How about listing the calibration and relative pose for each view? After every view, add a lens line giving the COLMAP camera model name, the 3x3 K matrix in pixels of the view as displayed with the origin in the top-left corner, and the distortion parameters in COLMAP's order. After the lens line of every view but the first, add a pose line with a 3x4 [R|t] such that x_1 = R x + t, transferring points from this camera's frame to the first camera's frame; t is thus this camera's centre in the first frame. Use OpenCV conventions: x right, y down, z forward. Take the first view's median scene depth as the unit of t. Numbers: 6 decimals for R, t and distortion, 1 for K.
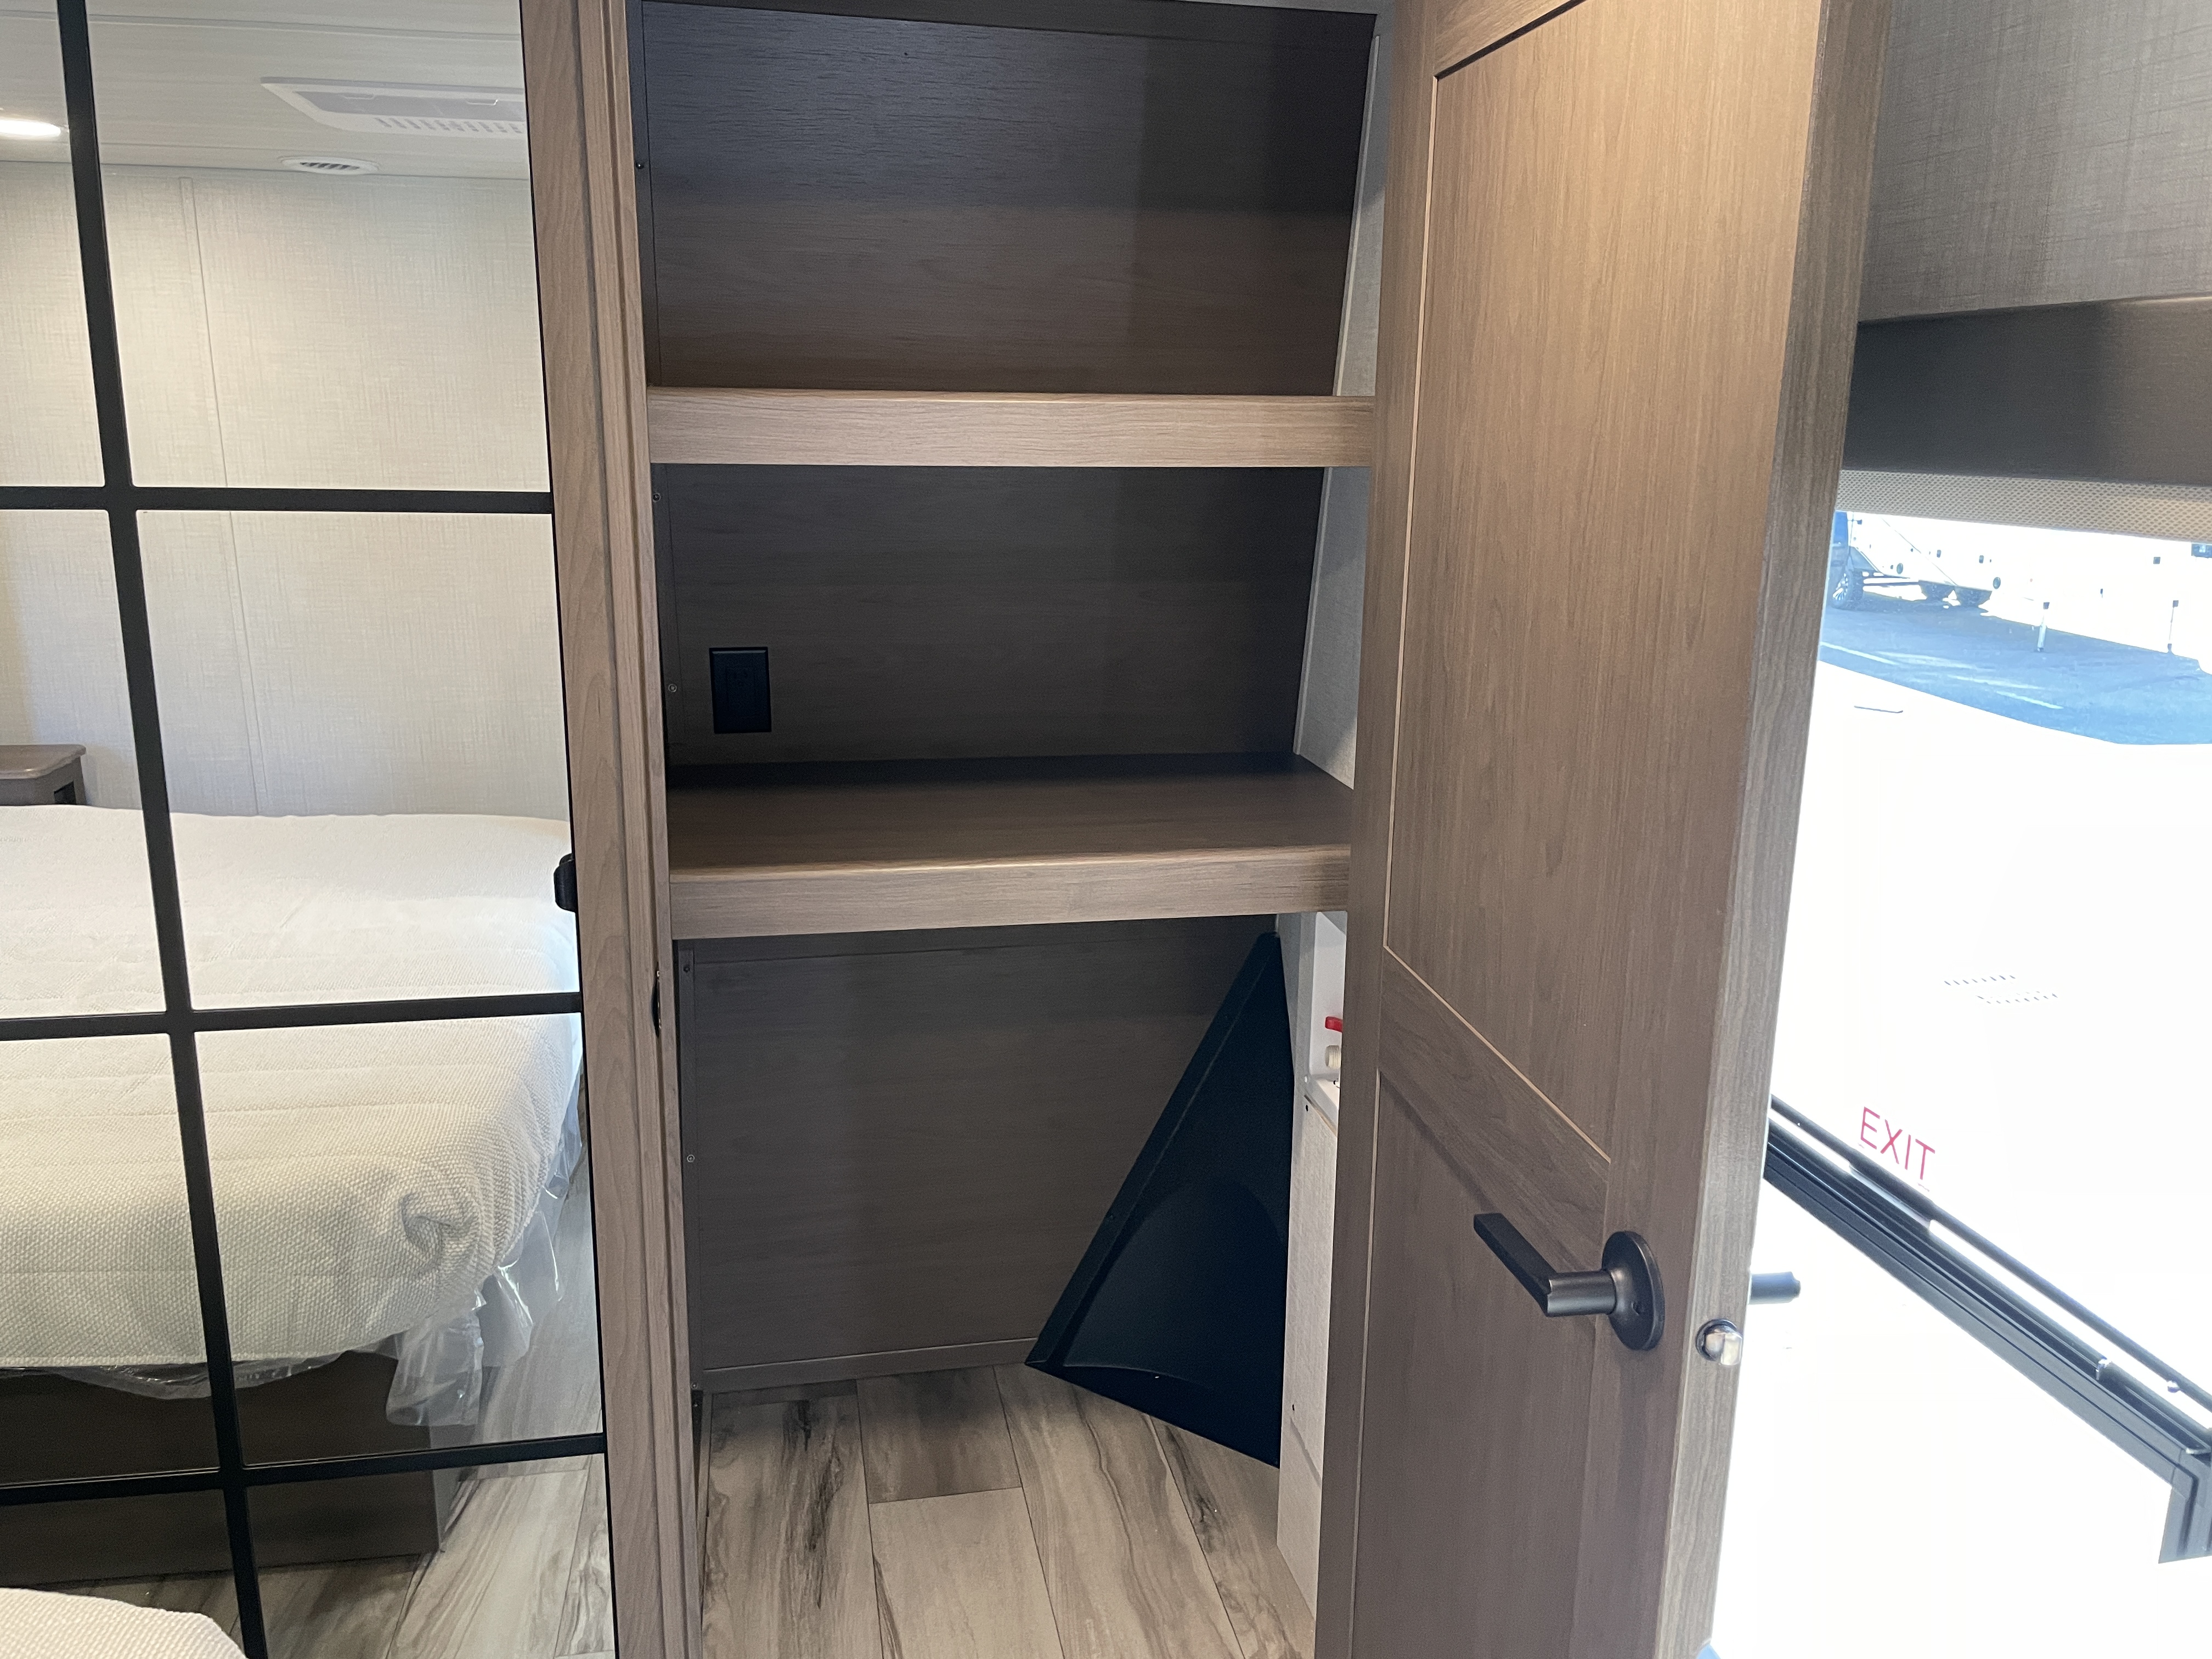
lens RADIAL K [[1715.9, 0, 1103.5], [0, 1715.9, 818.9], [0, 0, 1]] dist [0.070463, -0.103553]
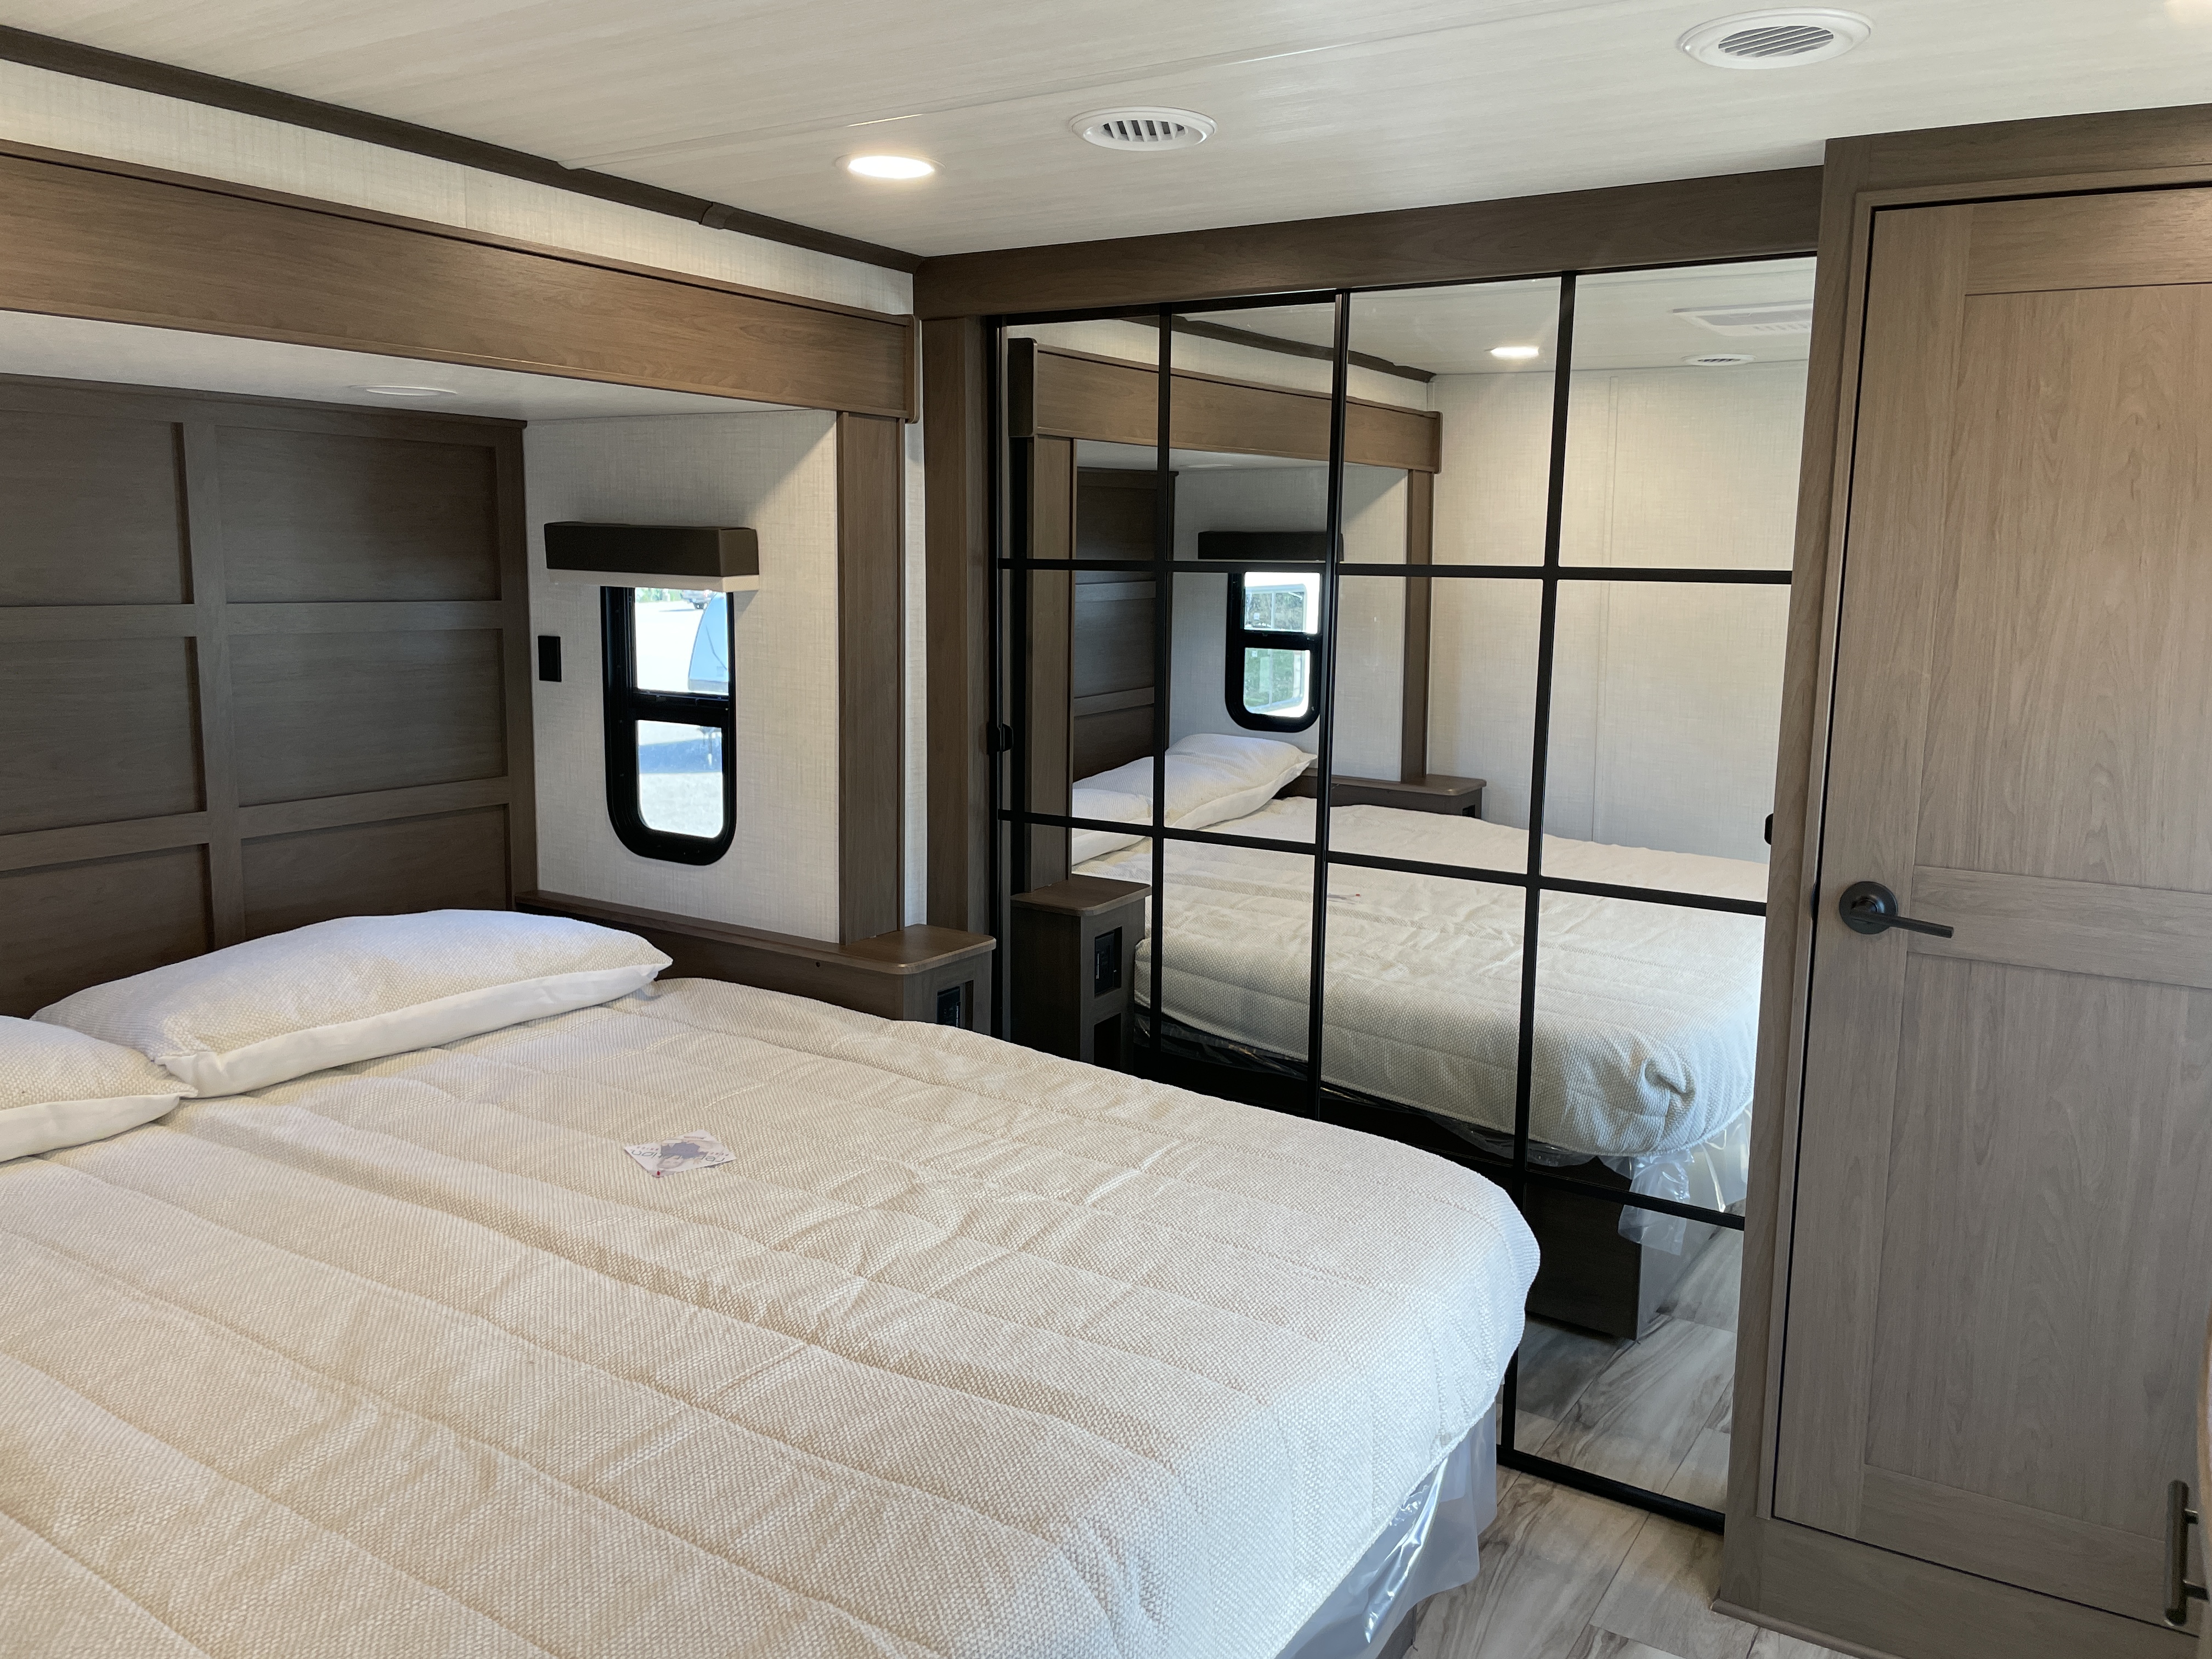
lens RADIAL K [[1715.9, 0, 1107.7], [0, 1715.9, 821.8], [0, 0, 1]] dist [0.070463, -0.103553]
pose [[0.736137, 0.101577, -0.669167, 0.202190], [-0.156320, 0.987460, -0.022072, 0.114522], [0.658534, 0.120852, 0.742784, -0.380301]]
